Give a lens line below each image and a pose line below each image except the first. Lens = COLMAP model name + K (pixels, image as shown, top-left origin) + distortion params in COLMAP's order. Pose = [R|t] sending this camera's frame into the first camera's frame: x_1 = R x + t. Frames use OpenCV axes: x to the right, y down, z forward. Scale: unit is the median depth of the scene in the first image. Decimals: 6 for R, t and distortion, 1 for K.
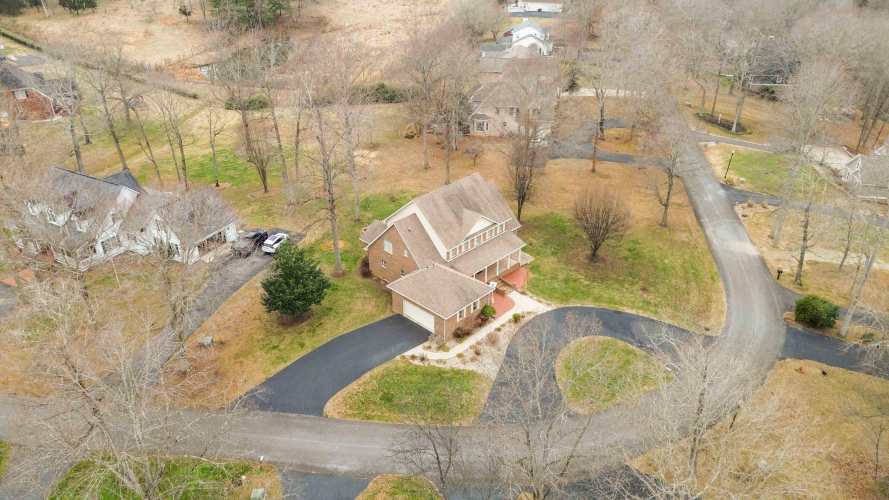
lens RADIAL K [[620.9, 0, 443.7], [0, 620.9, 250.1], [0, 0, 1]] dist [0.026546, -0.008703]
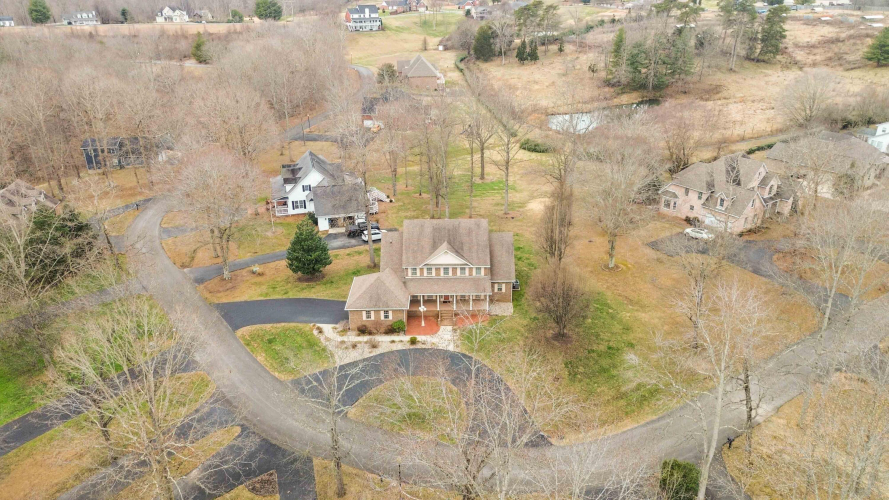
lens RADIAL K [[620.9, 0, 446.2], [0, 620.9, 250.6], [0, 0, 1]] dist [0.026546, -0.008703]
pose [[0.688814, 0.284058, -0.666968, 0.909946], [-0.340739, 0.938932, 0.047986, -0.122674], [0.639869, 0.194209, 0.743539, 0.193406]]
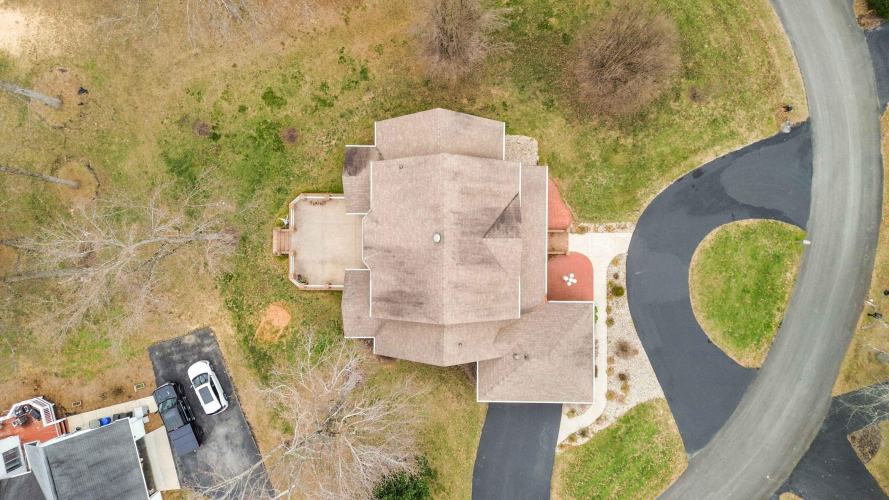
lens RADIAL K [[620.9, 0, 444.8], [0, 620.9, 250.3], [0, 0, 1]] dist [0.026546, -0.008703]
pose [[0.730410, -0.683009, -0.000042, -0.001921], [0.335841, 0.359094, 0.870783, -0.679044], [-0.594737, -0.636042, 0.491668, 0.838524]]
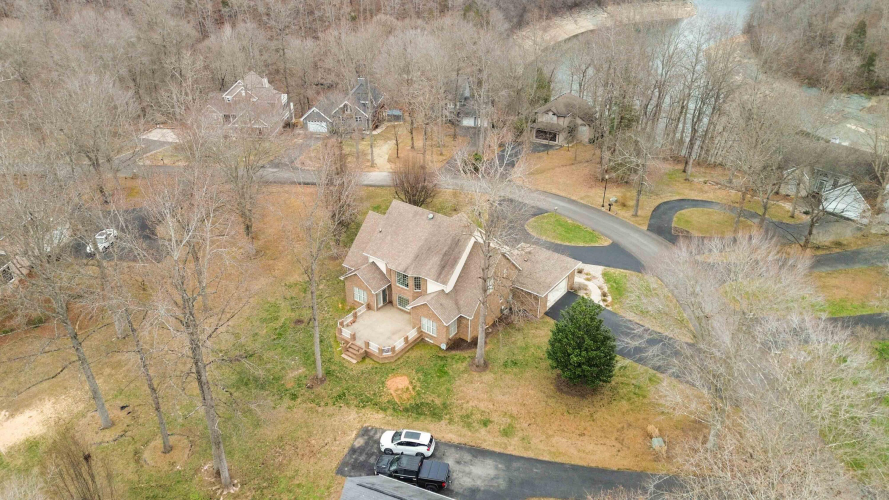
lens RADIAL K [[620.9, 0, 446.5], [0, 620.9, 250.1], [0, 0, 1]] dist [0.026546, -0.008703]
pose [[-0.116339, -0.492144, 0.862705, -0.930804], [0.484961, 0.729873, 0.481766, -0.568890], [-0.866763, 0.474426, 0.153758, 1.013780]]
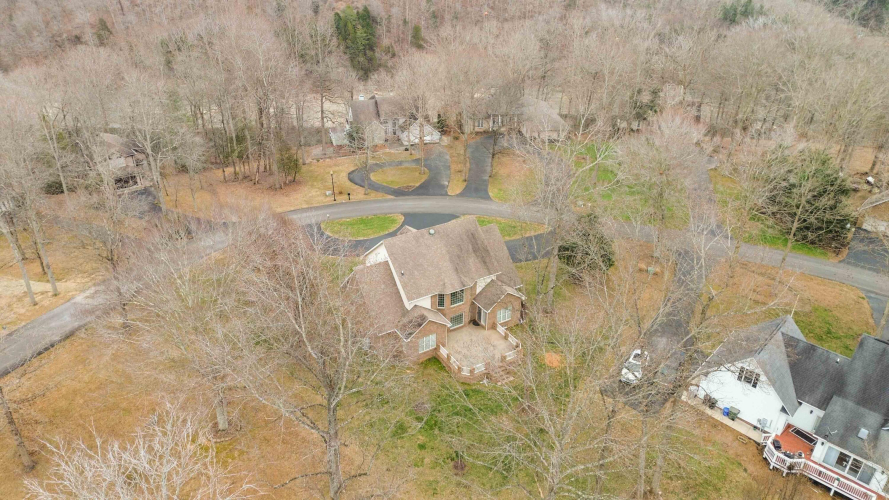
lens RADIAL K [[620.9, 0, 444.3], [0, 620.9, 249.9], [0, 0, 1]] dist [0.026546, -0.008703]
pose [[-0.967364, -0.126248, 0.219699, -0.247786], [0.119355, 0.537801, 0.834581, -0.963408], [-0.223518, 0.833566, -0.505181, 1.705023]]
